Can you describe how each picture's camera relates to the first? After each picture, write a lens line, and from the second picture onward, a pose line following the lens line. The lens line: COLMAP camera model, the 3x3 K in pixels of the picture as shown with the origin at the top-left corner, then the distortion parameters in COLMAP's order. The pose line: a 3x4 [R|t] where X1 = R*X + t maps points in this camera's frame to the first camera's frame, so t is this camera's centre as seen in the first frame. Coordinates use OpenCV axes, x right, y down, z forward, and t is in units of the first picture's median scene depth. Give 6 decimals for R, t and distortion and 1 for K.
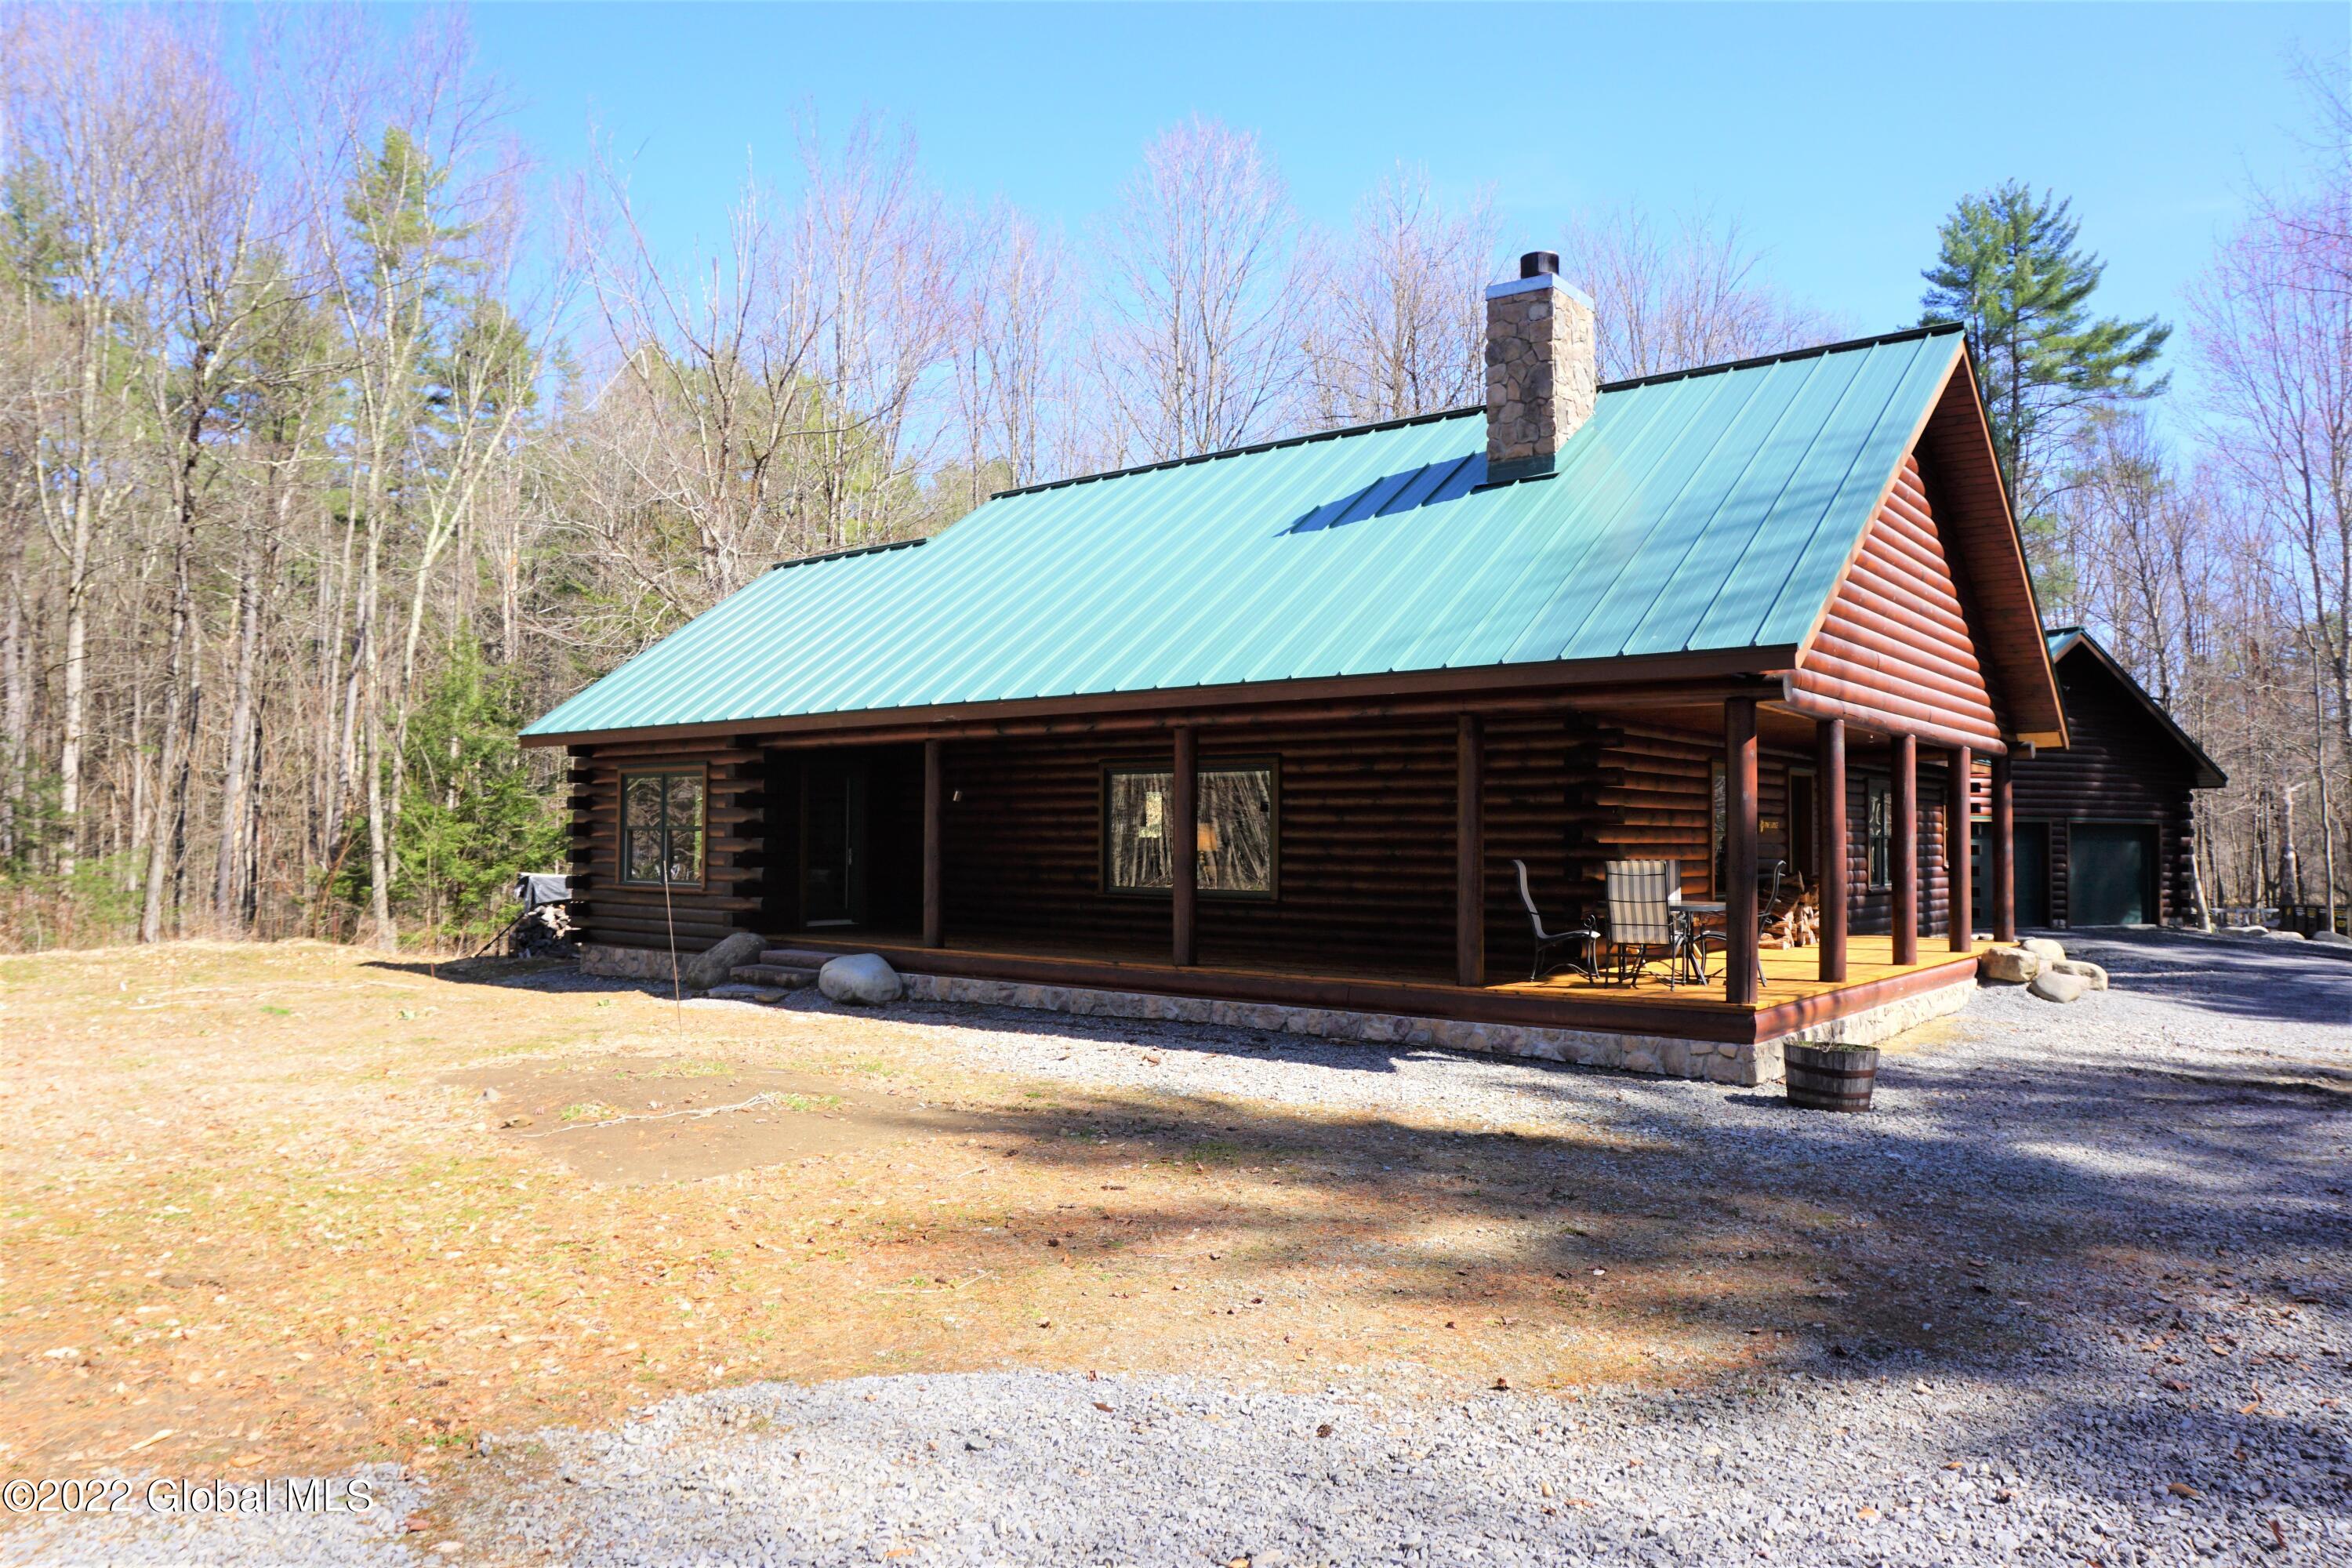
lens RADIAL K [[1577.0, 0, 1188.2], [0, 1577.0, 776.0], [0, 0, 1]] dist [-0.051049, 0.034934]
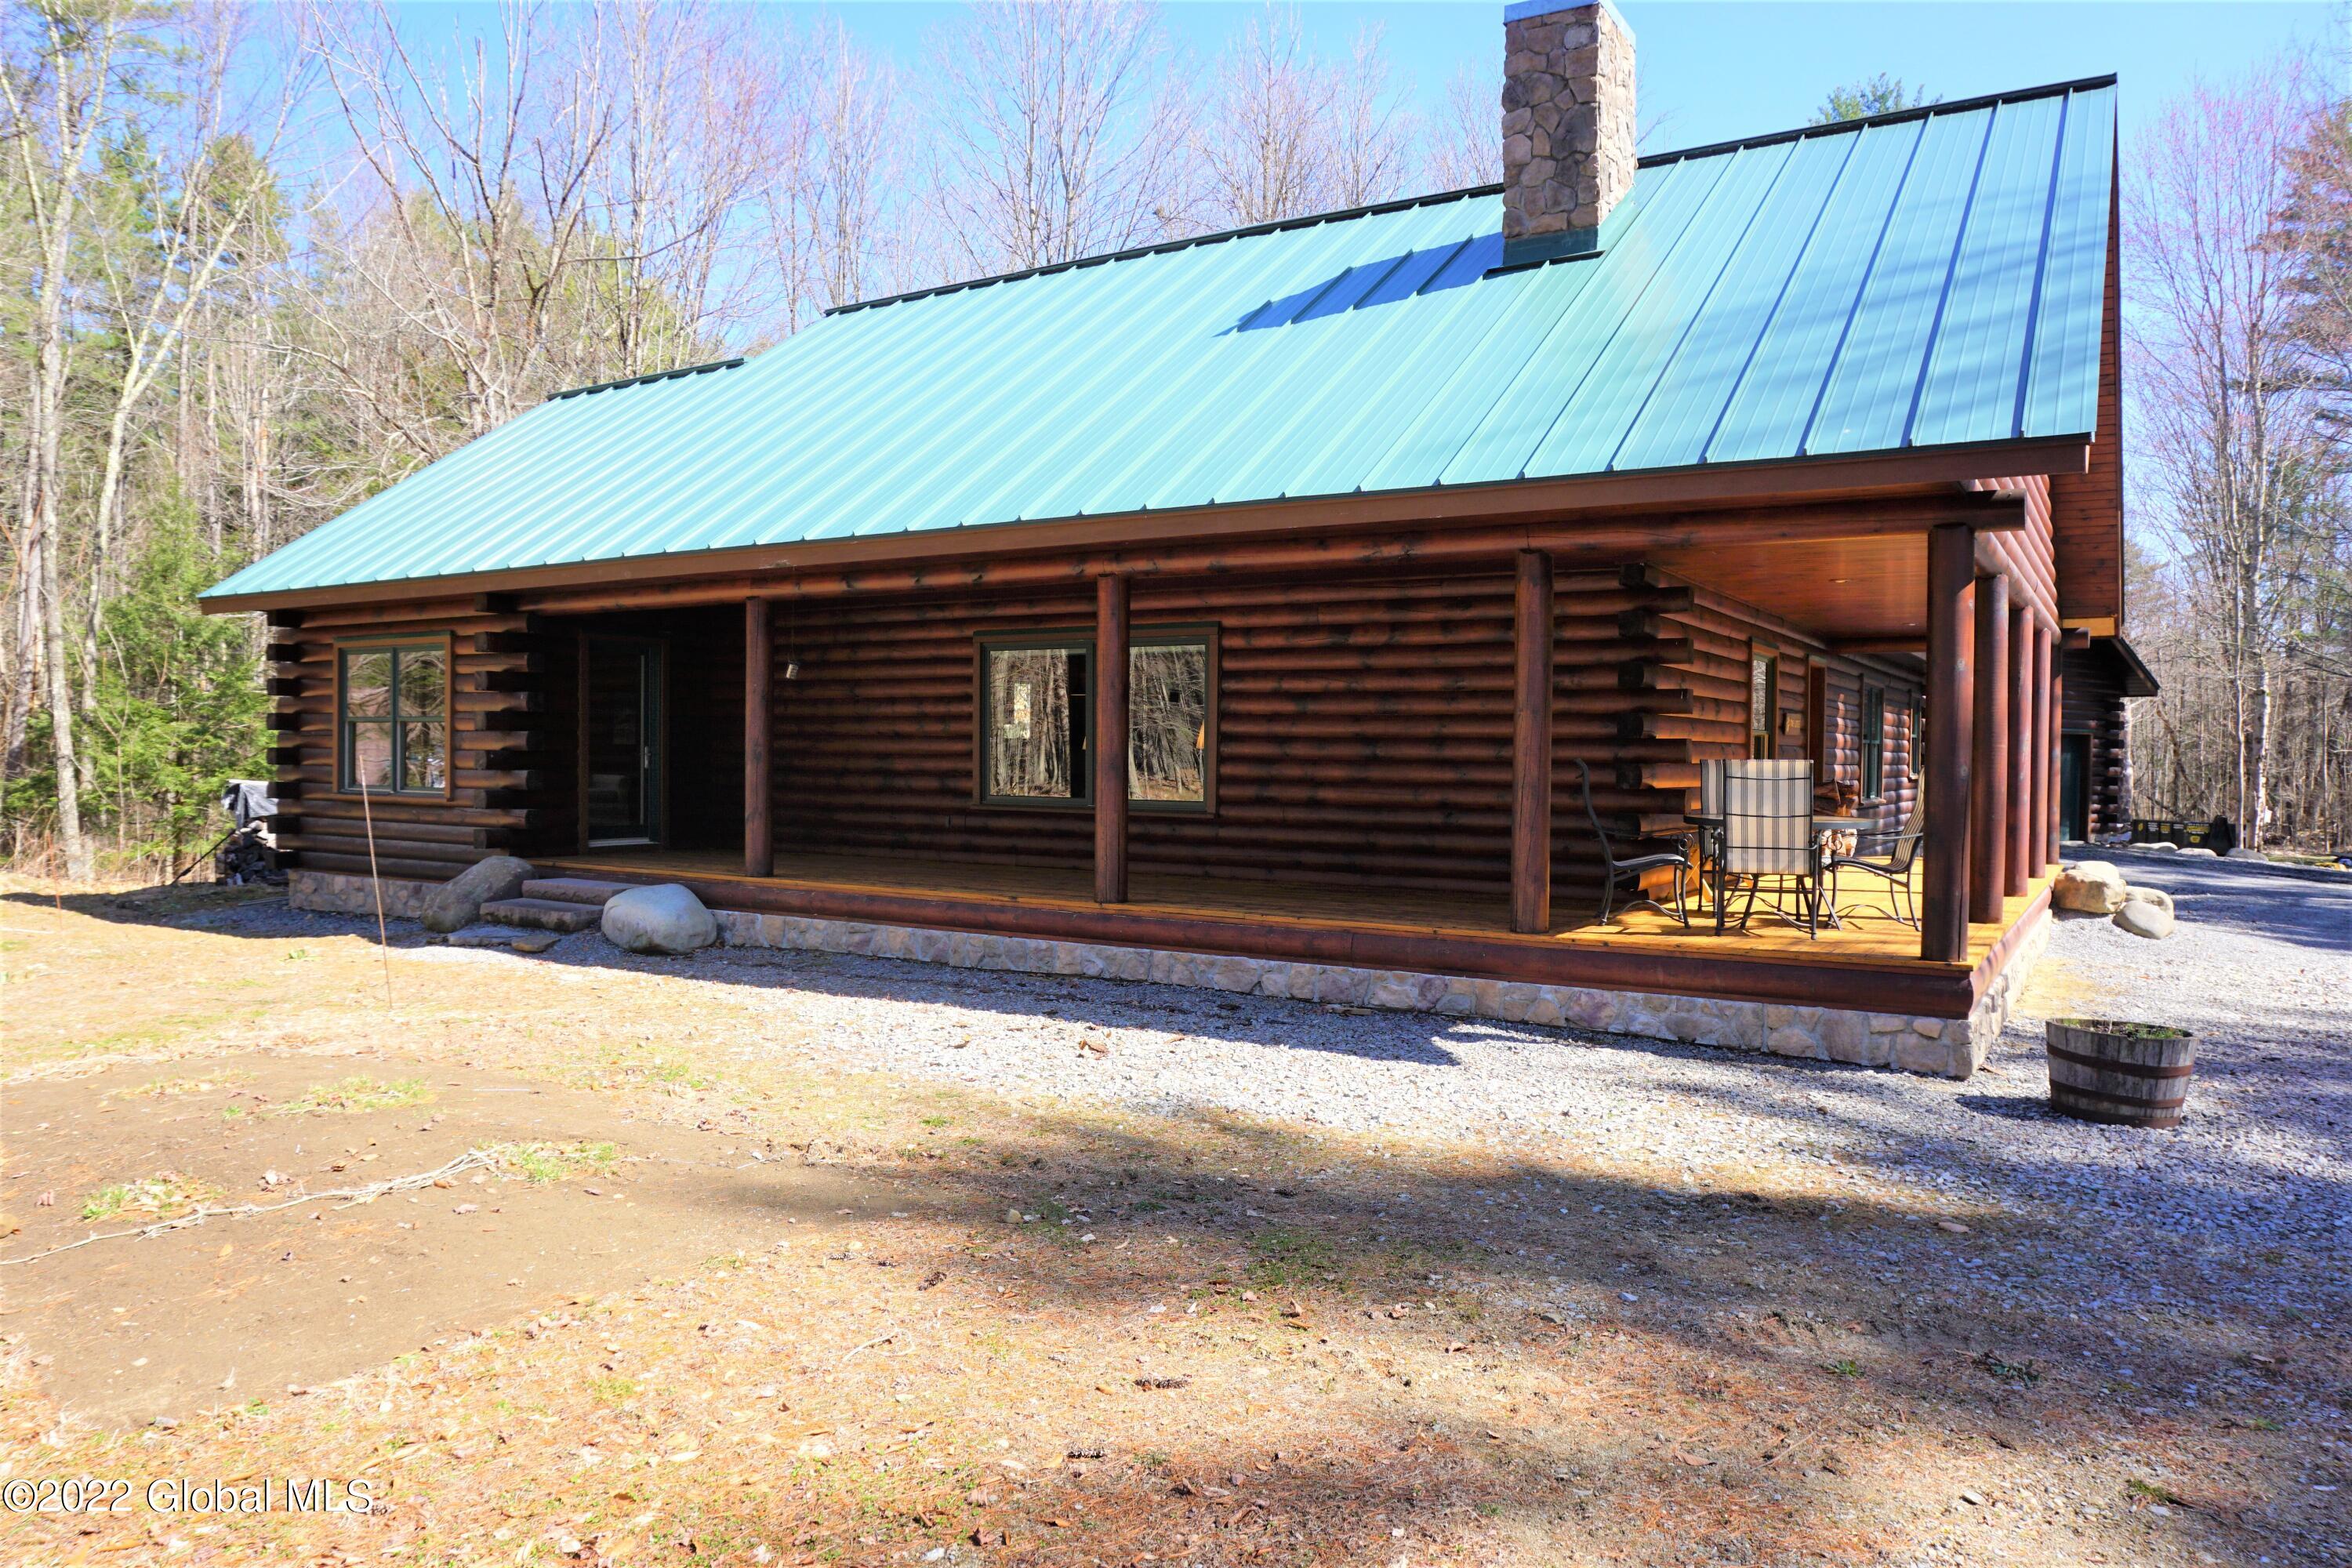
lens RADIAL K [[1577.0, 0, 1176.0], [0, 1577.0, 772.7], [0, 0, 1]] dist [-0.051049, 0.034934]
pose [[0.994081, 0.003475, 0.108584, -0.045966], [-0.009164, 0.998608, 0.051938, 0.019121], [-0.108252, -0.052625, 0.992730, 0.239555]]
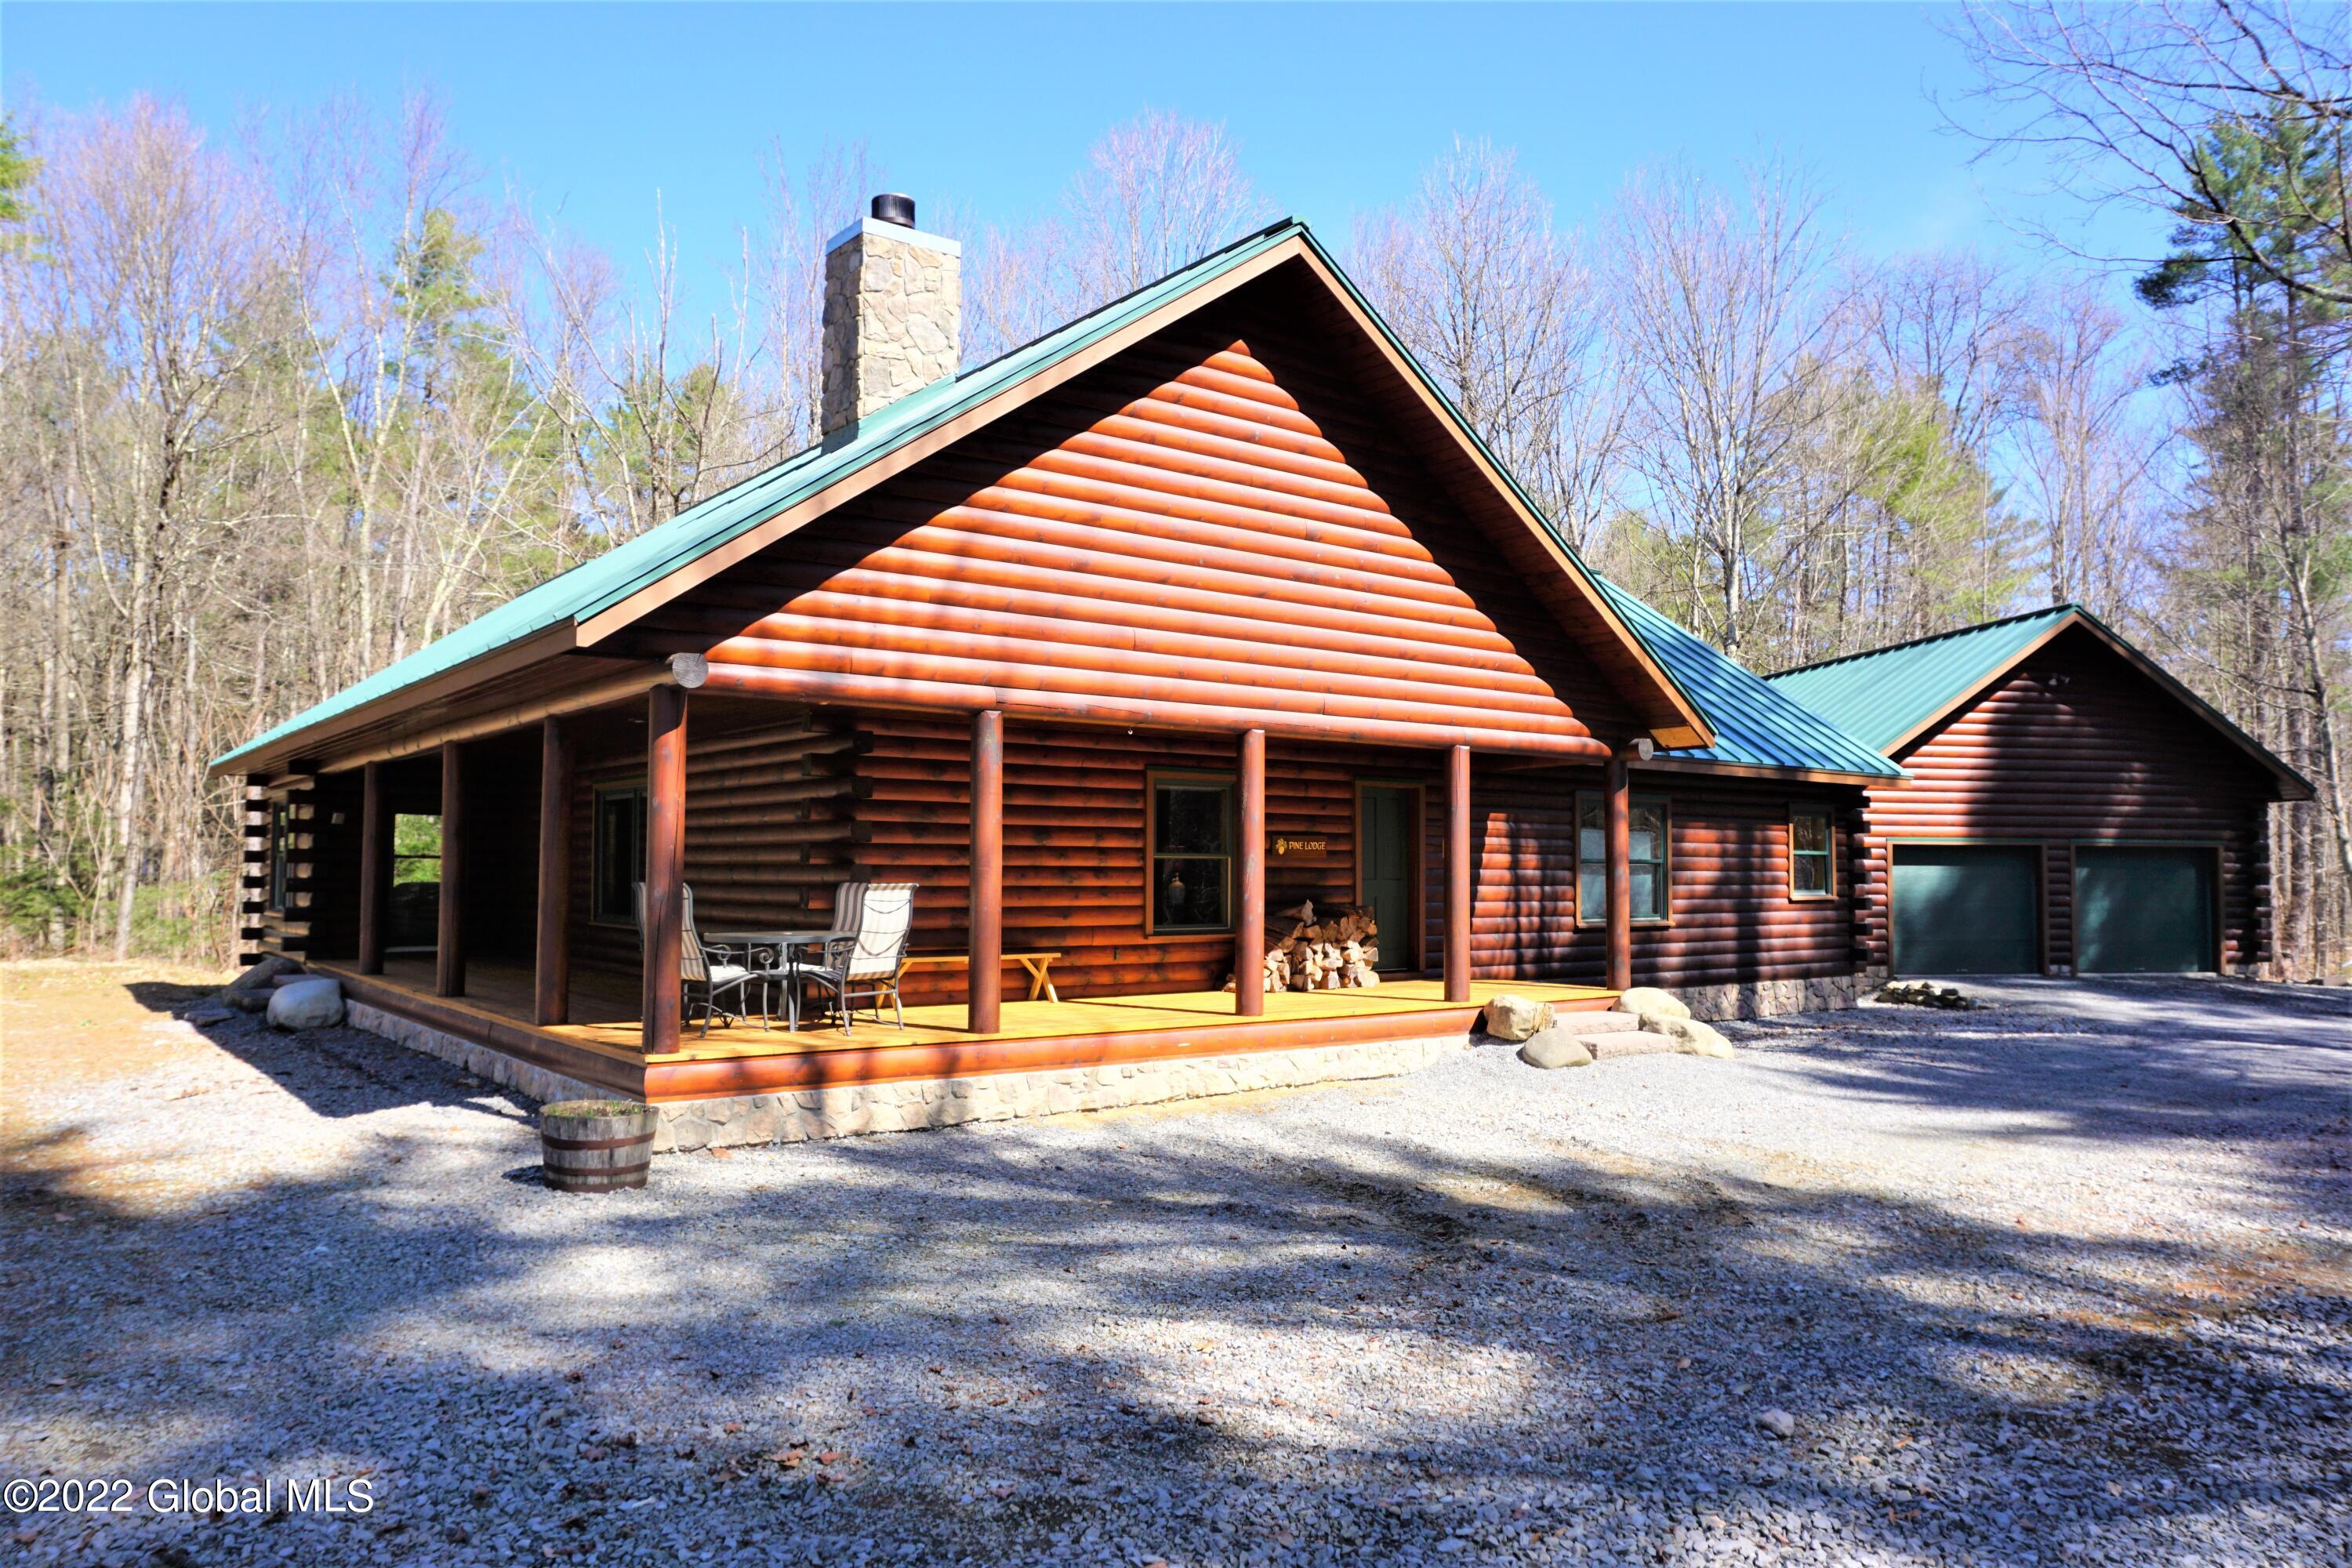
lens RADIAL K [[1577.0, 0, 1191.1], [0, 1577.0, 788.6], [0, 0, 1]] dist [-0.051049, 0.034934]
pose [[0.969973, -0.013695, -0.242826, 0.575493], [0.010282, 0.999830, -0.015314, 0.014323], [0.242995, 0.012358, 0.969949, 0.181794]]
